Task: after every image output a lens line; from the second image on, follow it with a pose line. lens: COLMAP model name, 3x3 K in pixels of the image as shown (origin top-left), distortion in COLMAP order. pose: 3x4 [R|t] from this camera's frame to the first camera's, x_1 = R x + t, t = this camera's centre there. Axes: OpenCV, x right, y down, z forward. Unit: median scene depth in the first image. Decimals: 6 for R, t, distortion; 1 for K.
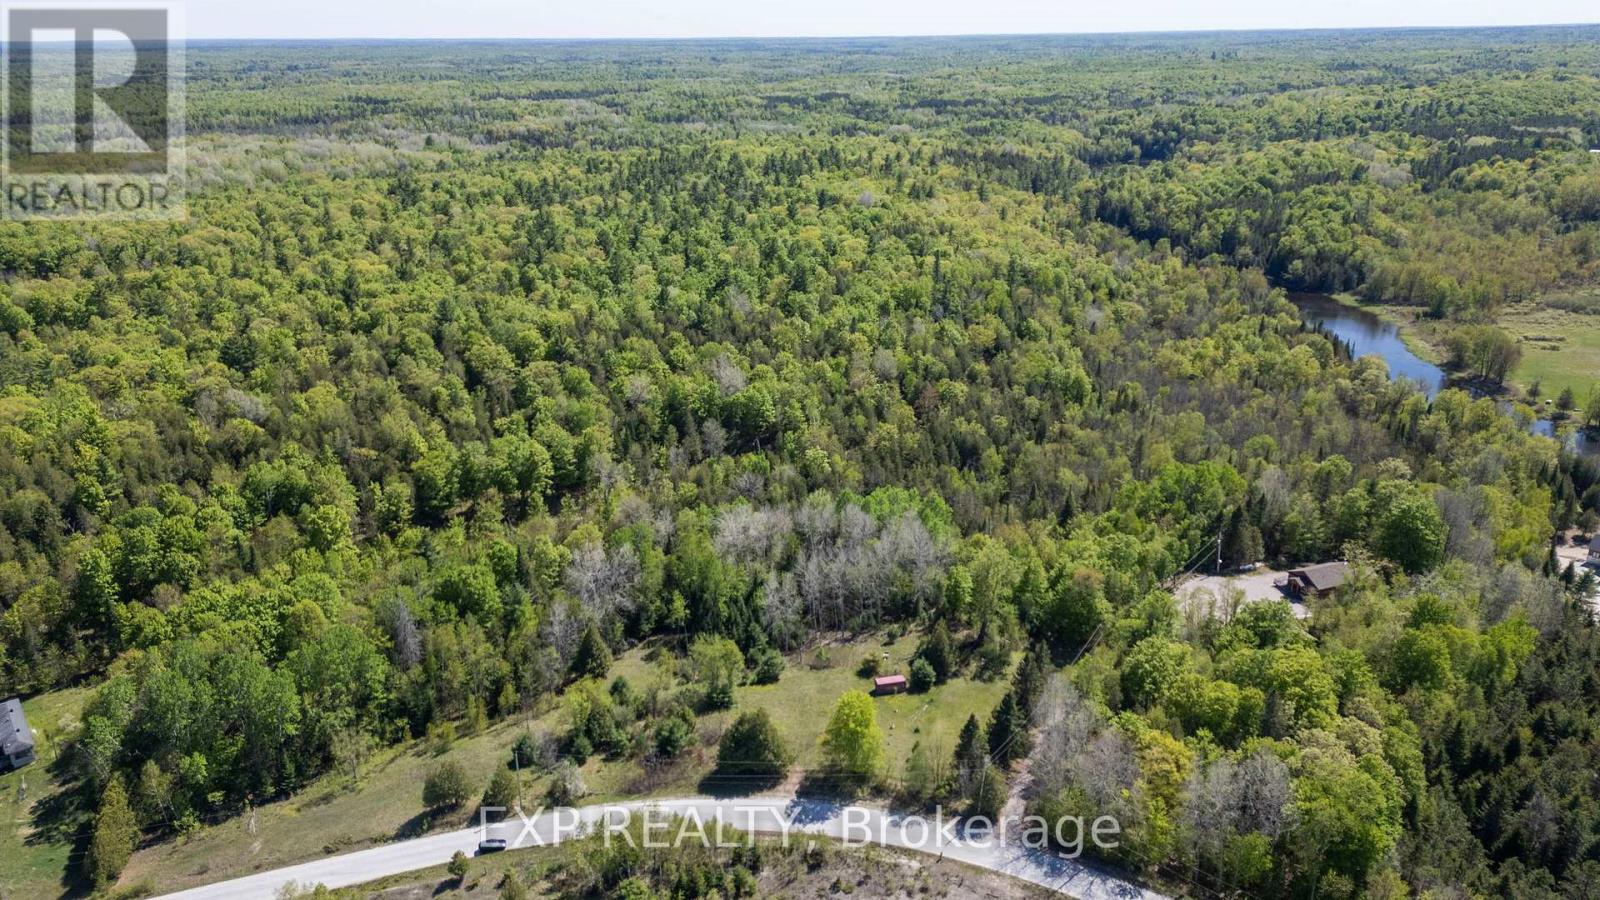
lens RADIAL K [[1110.0, 0, 801.6], [0, 1110.0, 450.7], [0, 0, 1]] dist [0.089288, -0.088255]
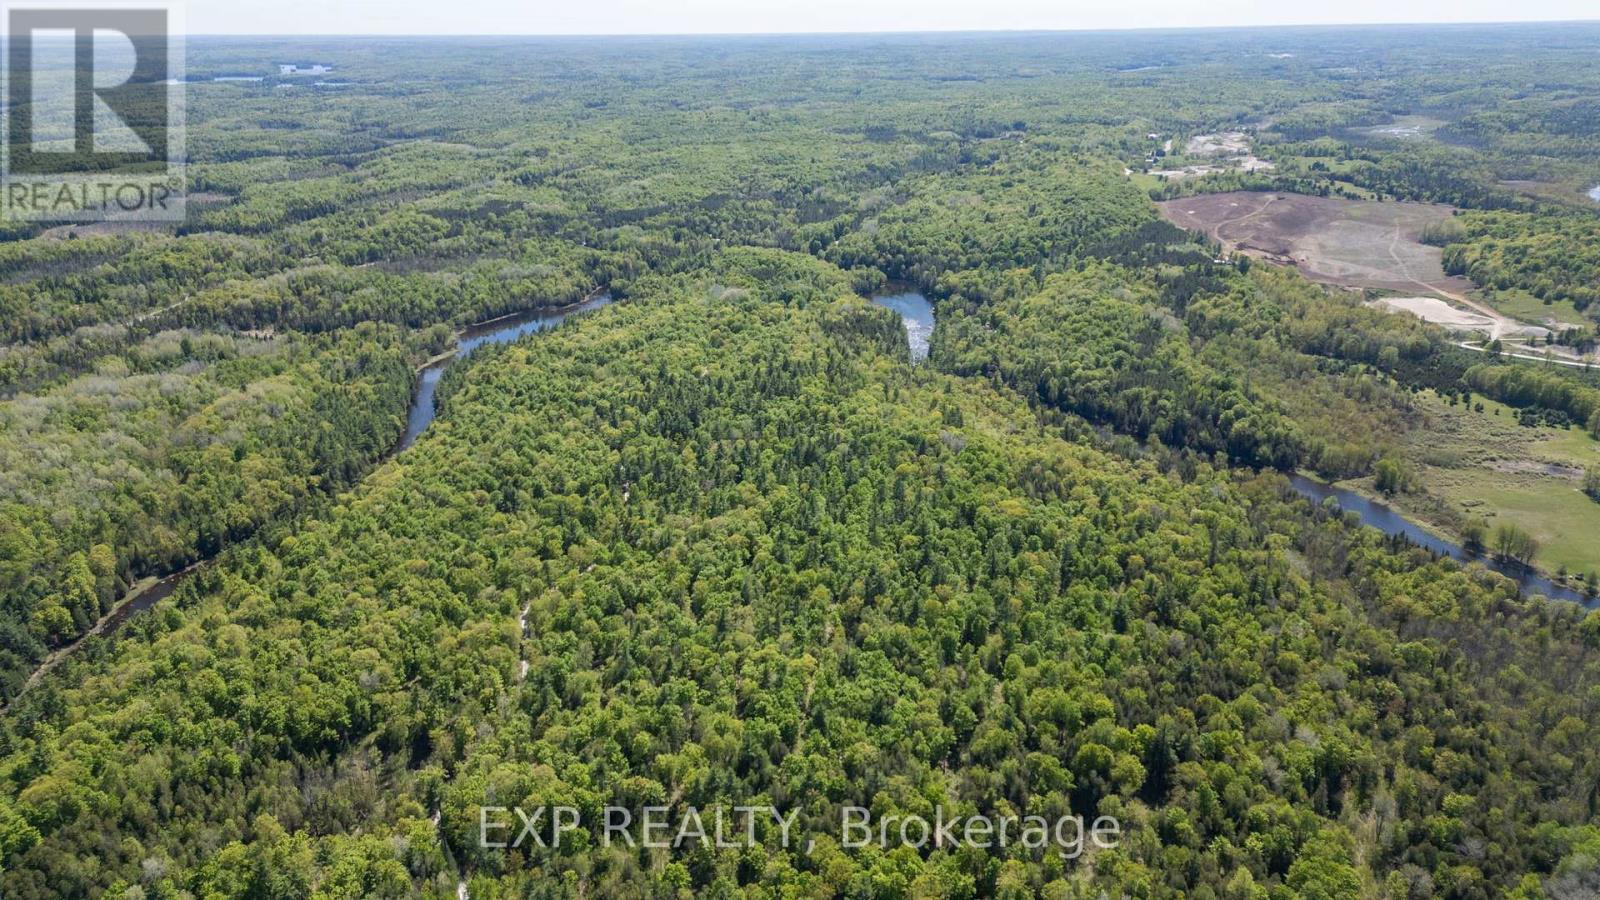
lens RADIAL K [[1110.0, 0, 801.1], [0, 1110.0, 448.5], [0, 0, 1]] dist [0.089288, -0.088255]
pose [[0.879764, -0.167349, 0.444982, -1.056546], [0.167211, 0.985114, 0.039893, -0.520563], [-0.445034, 0.039309, 0.894650, 0.093599]]
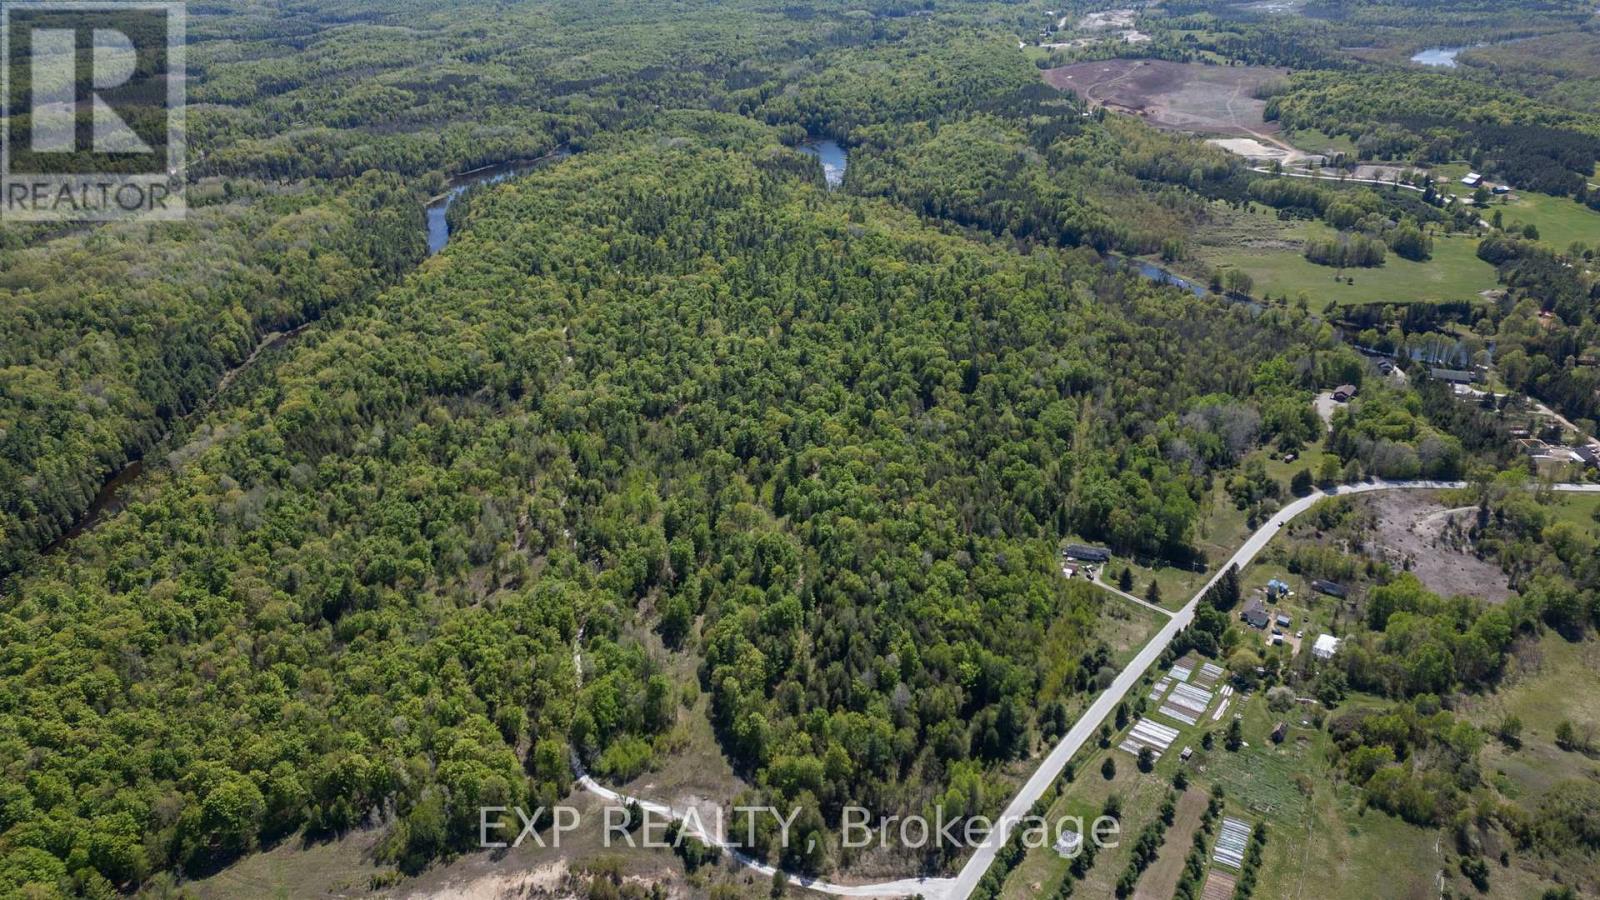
lens RADIAL K [[1110.0, 0, 801.5], [0, 1110.0, 446.4], [0, 0, 1]] dist [0.089288, -0.088255]
pose [[0.844577, -0.234887, 0.481163, -1.479977], [0.192781, 0.971771, 0.135998, -0.285884], [-0.499525, -0.022102, 0.866018, -0.554611]]
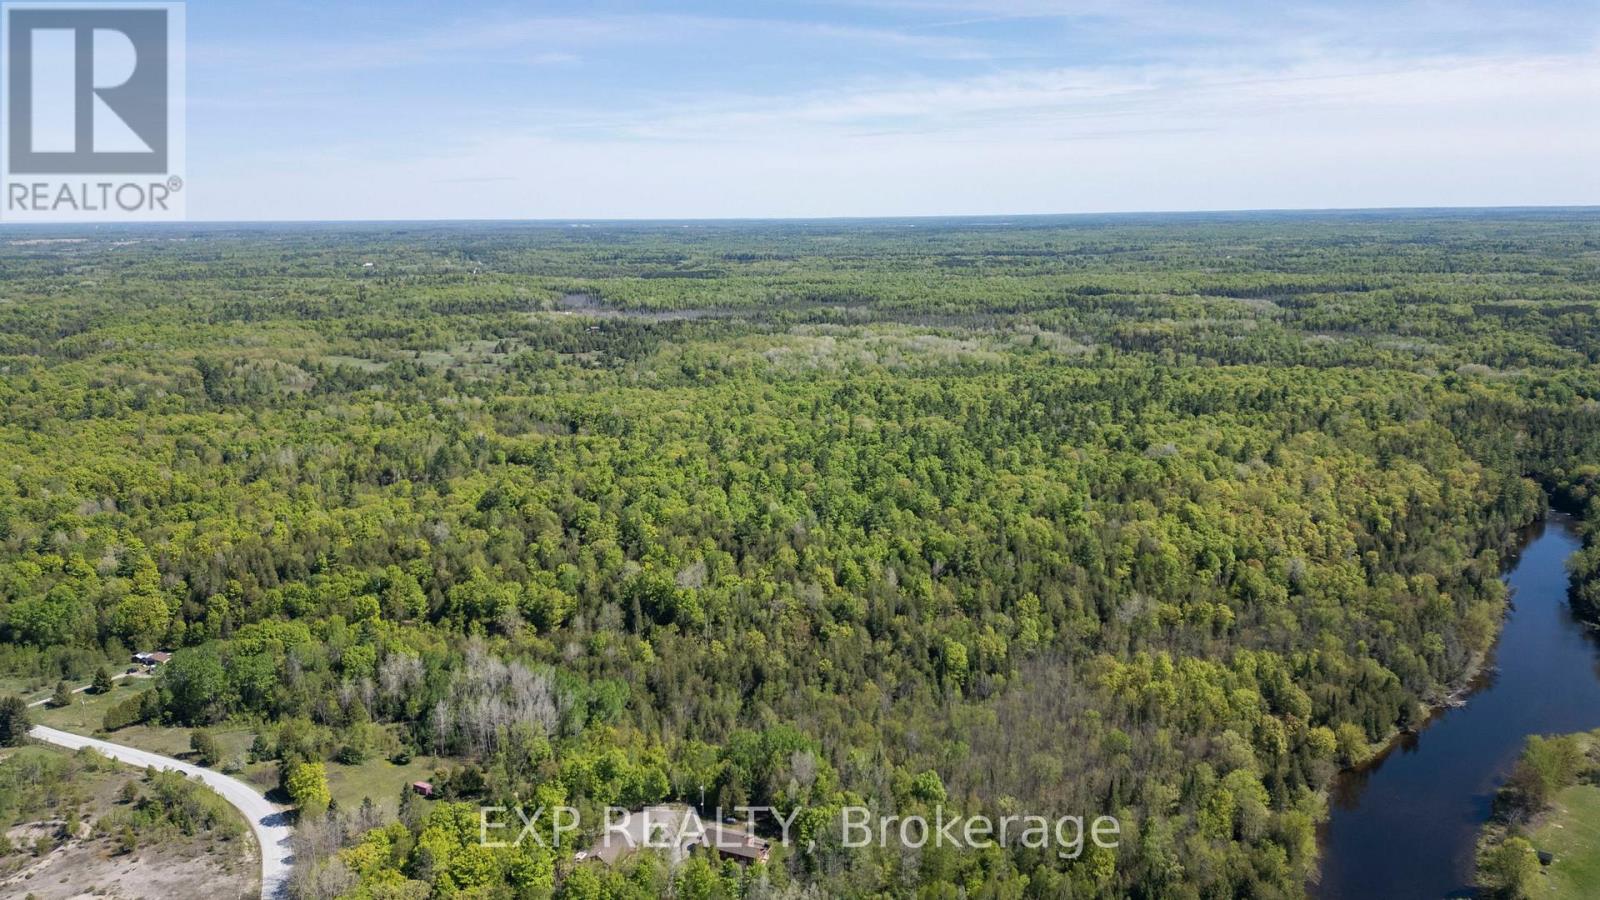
lens RADIAL K [[1110.0, 0, 799.6], [0, 1110.0, 449.4], [0, 0, 1]] dist [0.089288, -0.088255]
pose [[0.734861, 0.143188, -0.662931, 0.886416], [-0.233714, 0.971053, -0.049332, -0.179932], [0.636677, 0.191188, 0.747054, 0.049542]]
